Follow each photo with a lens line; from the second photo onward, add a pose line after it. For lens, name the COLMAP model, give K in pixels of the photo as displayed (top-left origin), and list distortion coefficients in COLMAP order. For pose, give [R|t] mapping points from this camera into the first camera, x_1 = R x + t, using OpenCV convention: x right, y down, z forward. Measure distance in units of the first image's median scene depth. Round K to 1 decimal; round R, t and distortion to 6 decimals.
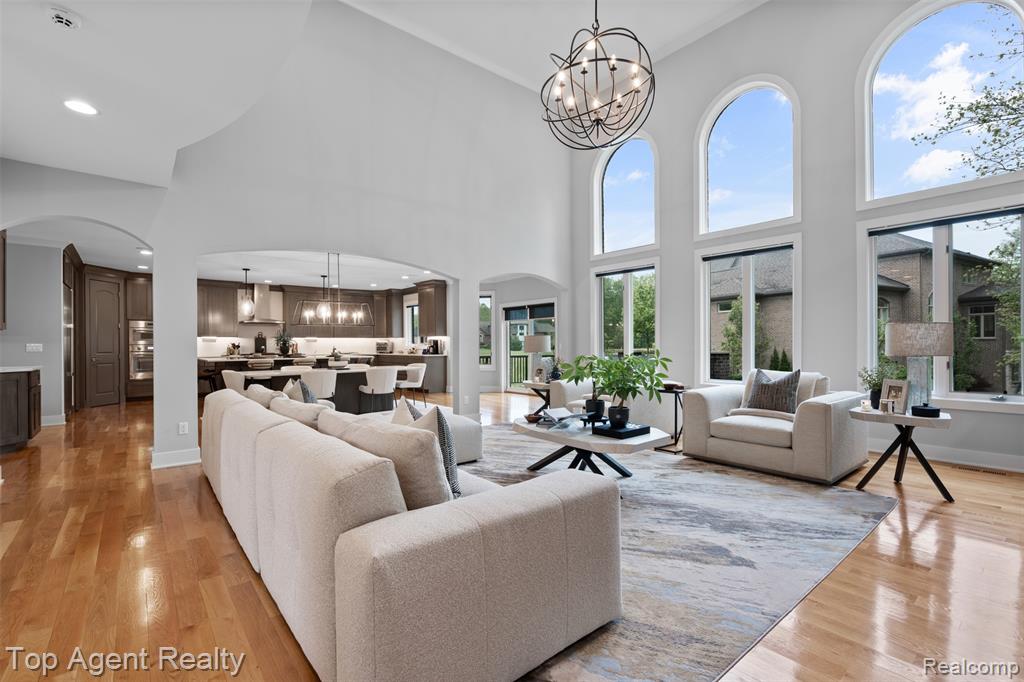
lens RADIAL K [[464.6, 0, 510.2], [0, 464.6, 344.0], [0, 0, 1]] dist [-0.000674, 0.000164]
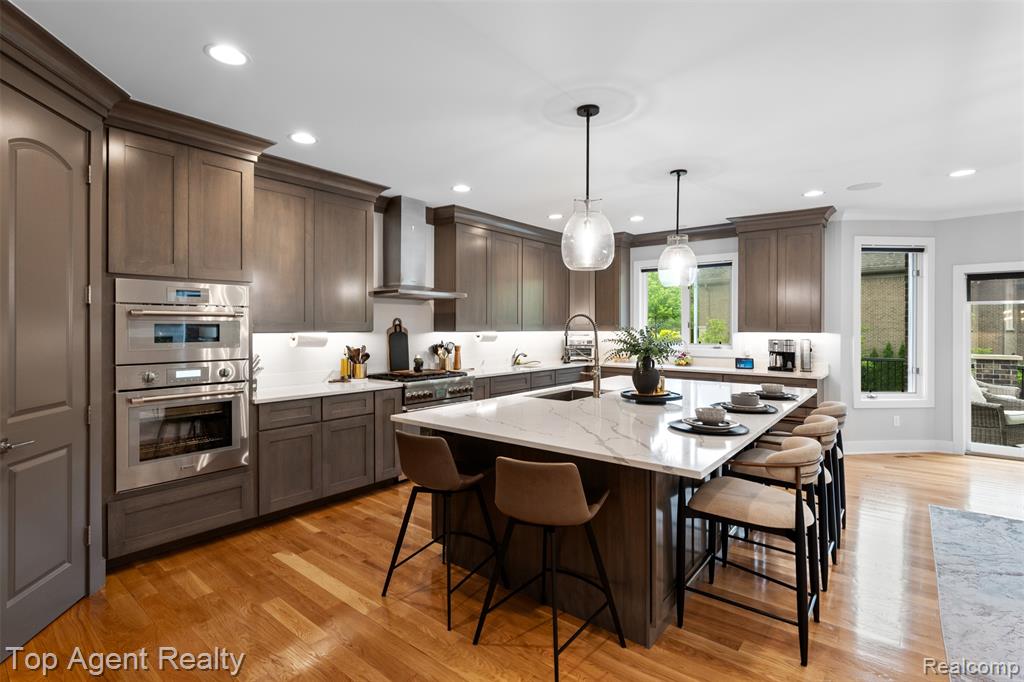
lens RADIAL K [[486.9, 0, 468.3], [0, 486.9, 326.8], [0, 0, 1]] dist [-0.003304, -0.000775]
pose [[0.986463, 0.008141, 0.163783, -0.566390], [-0.008150, 0.999967, -0.000620, -0.019578], [-0.163783, -0.000723, 0.986496, 0.584361]]
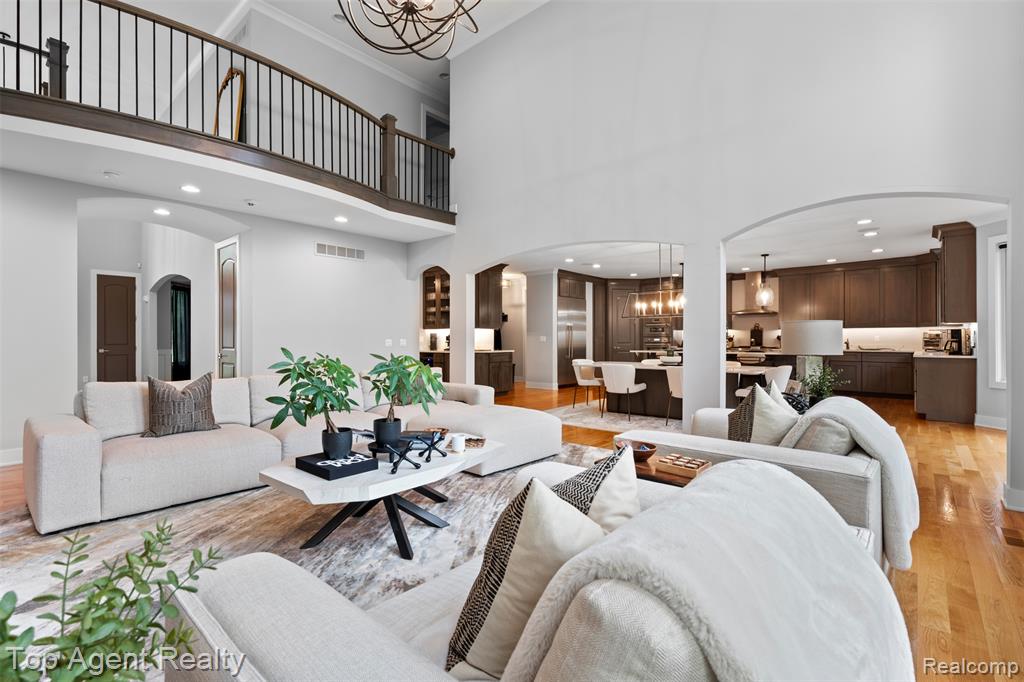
lens RADIAL K [[464.6, 0, 510.2], [0, 464.6, 344.0], [0, 0, 1]] dist [-0.000674, 0.000164]
pose [[0.163540, 0.017790, -0.986376, 0.312596], [-0.001885, 0.999841, 0.017720, -0.000798], [0.986535, -0.001038, 0.163548, 0.373275]]
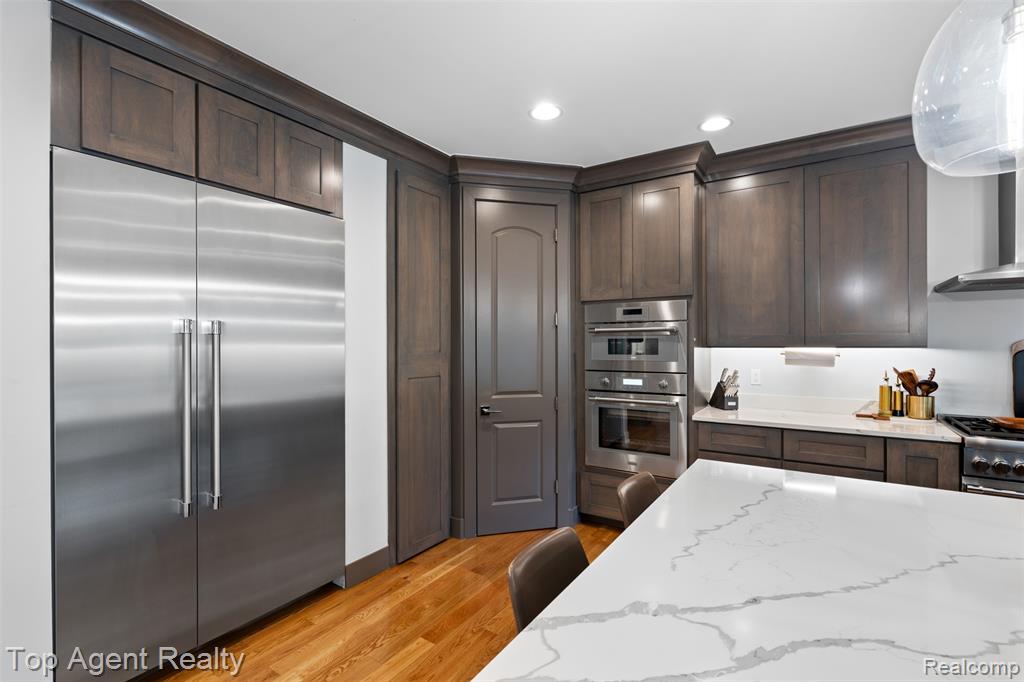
lens RADIAL K [[464.6, 0, 510.2], [0, 464.6, 344.0], [0, 0, 1]] dist [-0.000674, 0.000164]
pose [[0.313732, 0.008097, -0.949477, -0.419613], [0.001751, 0.999957, 0.009106, -0.019474], [0.949510, -0.004519, 0.313704, 0.708787]]
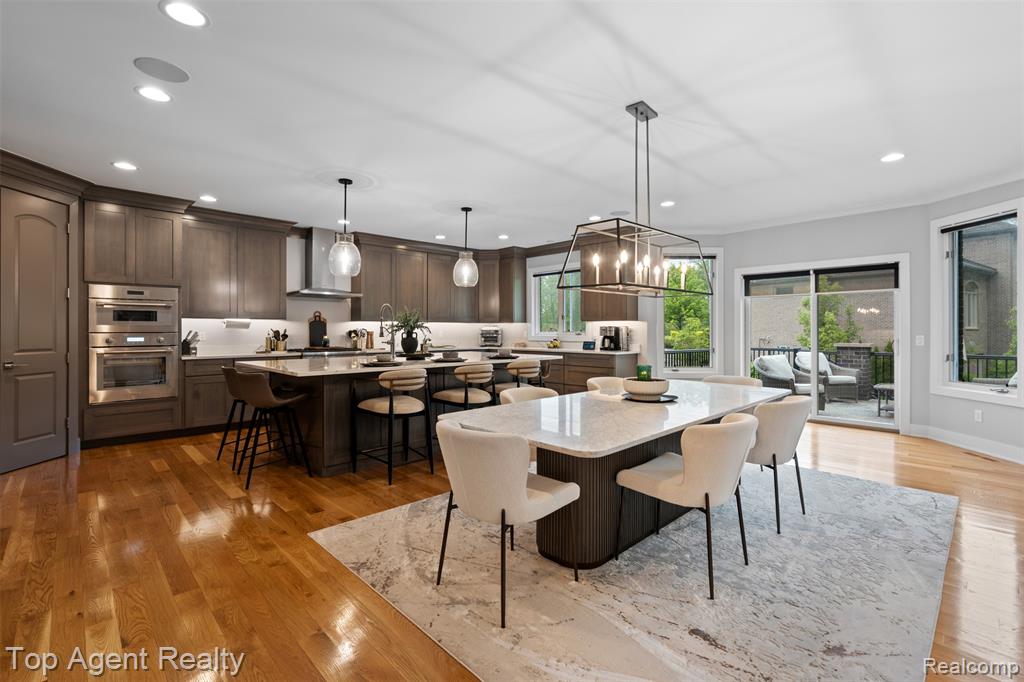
lens RADIAL K [[459.7, 0, 498.9], [0, 459.7, 329.7], [0, 0, 1]] dist [-0.001148, 0.000265]
pose [[0.997700, 0.006754, 0.067444, -0.359433], [-0.006641, 0.999976, -0.001902, -0.003344], [-0.067456, 0.001450, 0.997721, 0.415590]]
